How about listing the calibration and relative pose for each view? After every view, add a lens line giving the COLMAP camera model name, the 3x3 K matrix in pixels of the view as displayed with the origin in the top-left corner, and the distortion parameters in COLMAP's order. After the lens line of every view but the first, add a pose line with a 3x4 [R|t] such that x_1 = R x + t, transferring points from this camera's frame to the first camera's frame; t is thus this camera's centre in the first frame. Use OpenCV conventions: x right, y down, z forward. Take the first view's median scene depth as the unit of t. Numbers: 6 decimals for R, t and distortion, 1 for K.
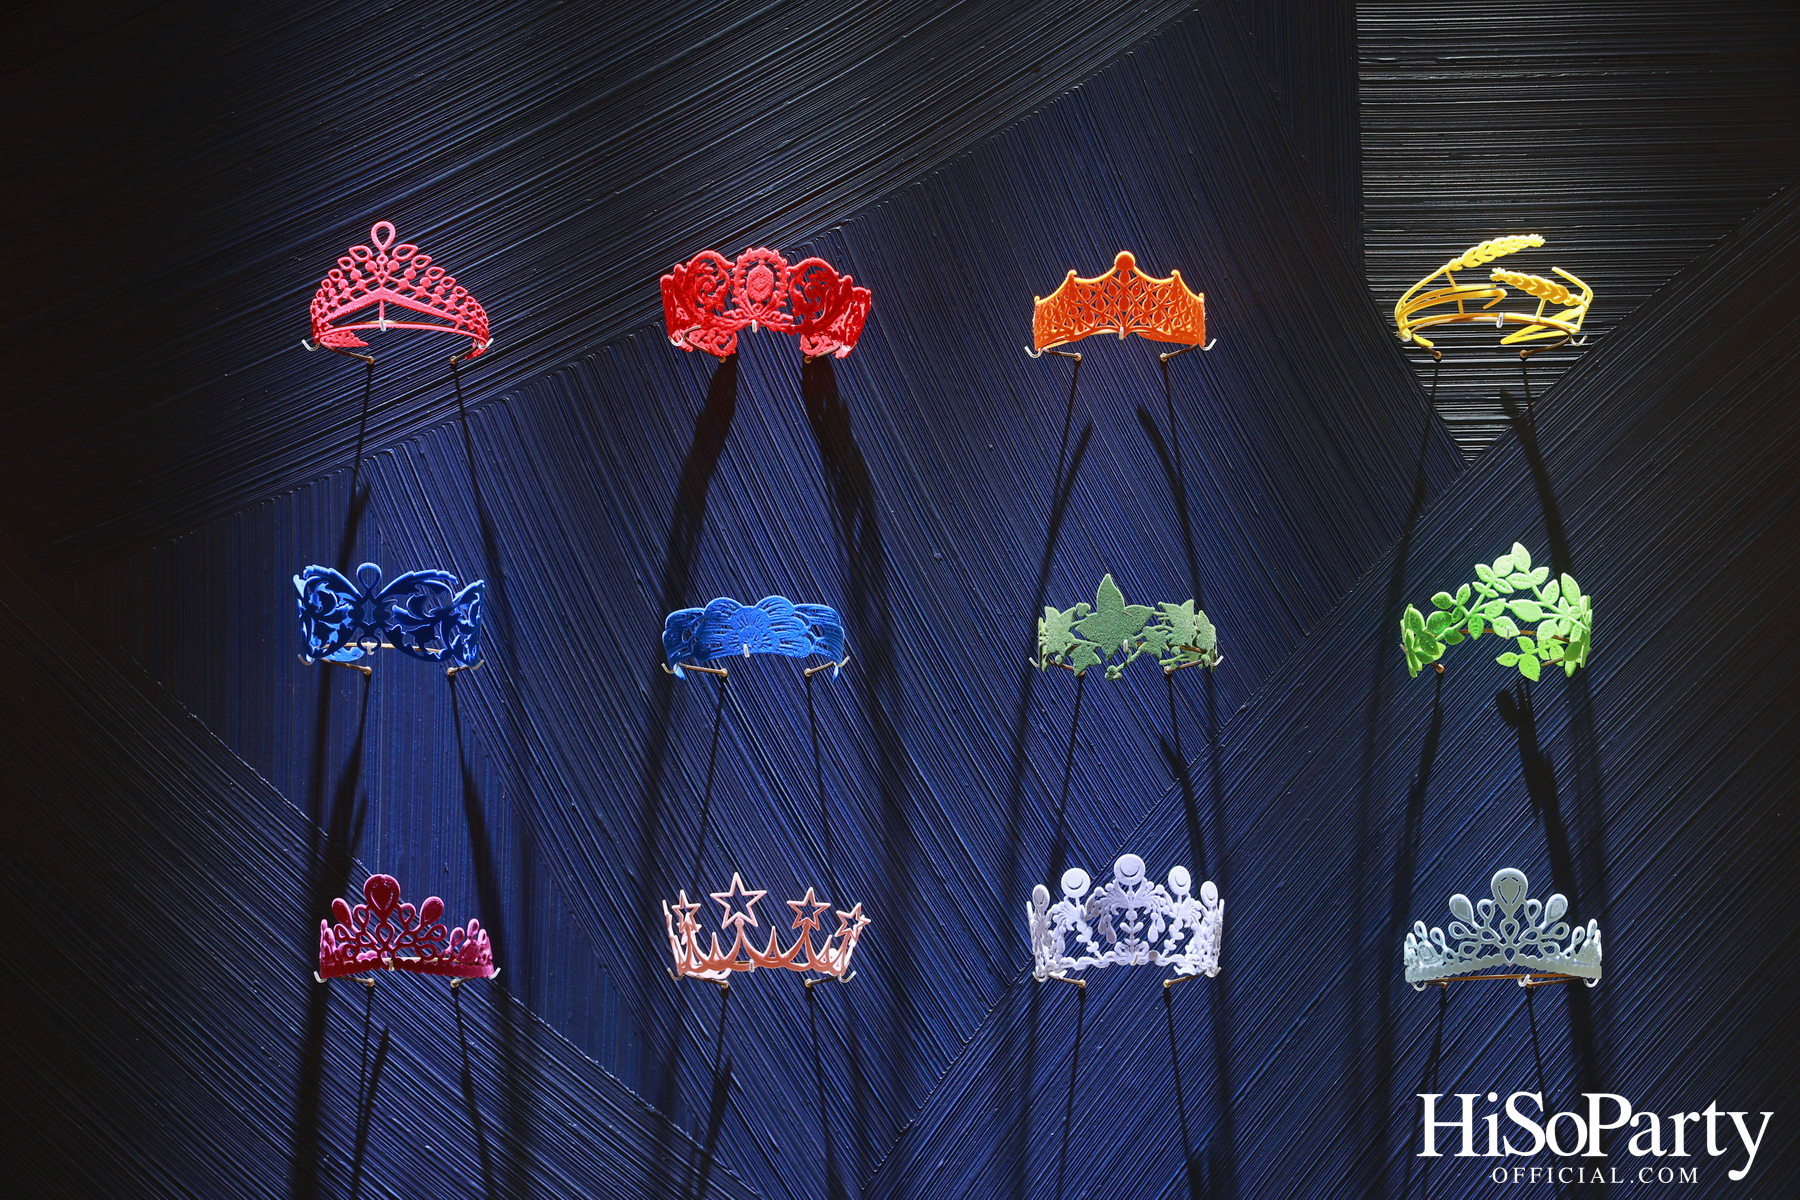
lens RADIAL K [[3014.1, 0, 900.0], [0, 3014.1, 600.0], [0, 0, 1]] dist [-0.001653, 0.073381]
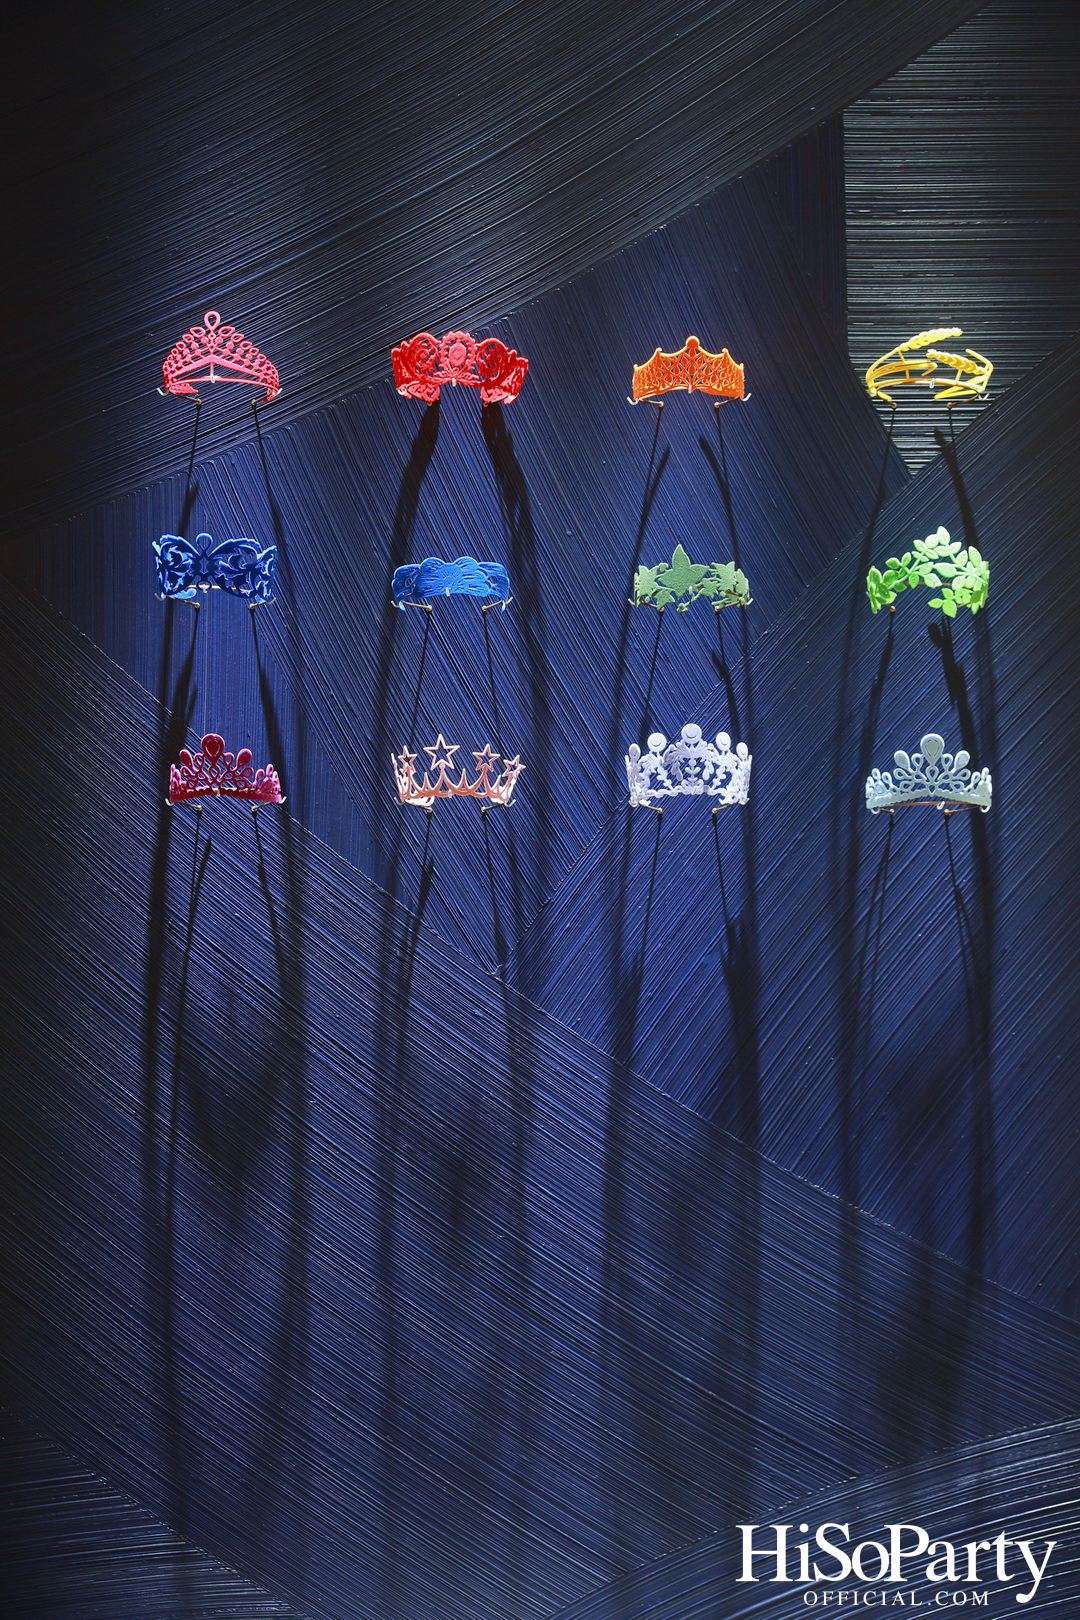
lens RADIAL K [[2892.6, 0, 540.0], [0, 2892.6, 810.0], [0, 0, 1]] dist [0.003531, -0.040563]
pose [[0.999596, 0.005965, 0.027792, -0.042929], [-0.007572, 0.998282, 0.058099, 0.041027], [-0.027398, -0.058286, 0.997924, -0.487139]]
